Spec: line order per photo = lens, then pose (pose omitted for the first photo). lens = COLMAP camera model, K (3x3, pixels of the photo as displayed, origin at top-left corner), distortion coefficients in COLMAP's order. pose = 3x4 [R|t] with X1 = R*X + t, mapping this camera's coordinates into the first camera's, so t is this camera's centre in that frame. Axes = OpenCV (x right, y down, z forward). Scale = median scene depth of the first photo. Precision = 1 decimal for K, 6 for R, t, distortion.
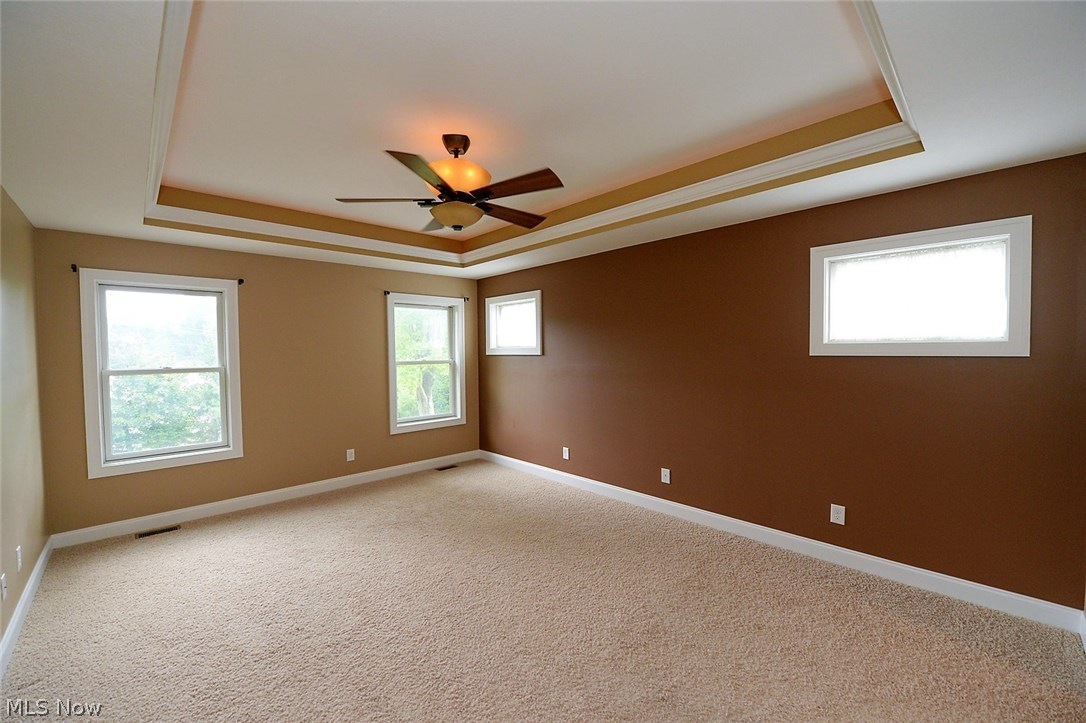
lens RADIAL K [[433.9, 0, 541.0], [0, 433.9, 363.0], [0, 0, 1]] dist [-0.016856, -0.000828]
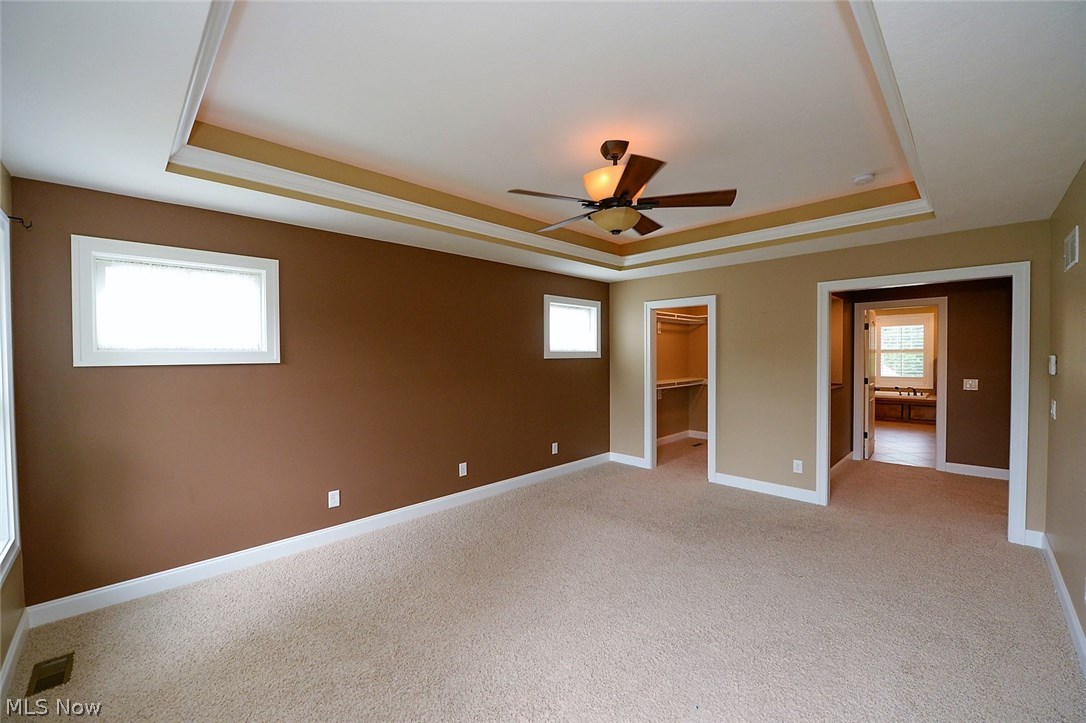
lens RADIAL K [[433.9, 0, 541.0], [0, 433.9, 363.0], [0, 0, 1]] dist [-0.016856, -0.000828]
pose [[-0.021566, -0.012889, 0.999684, -0.874483], [0.035520, 0.999276, 0.013650, -0.020282], [-0.999136, 0.035803, -0.021093, 0.881448]]
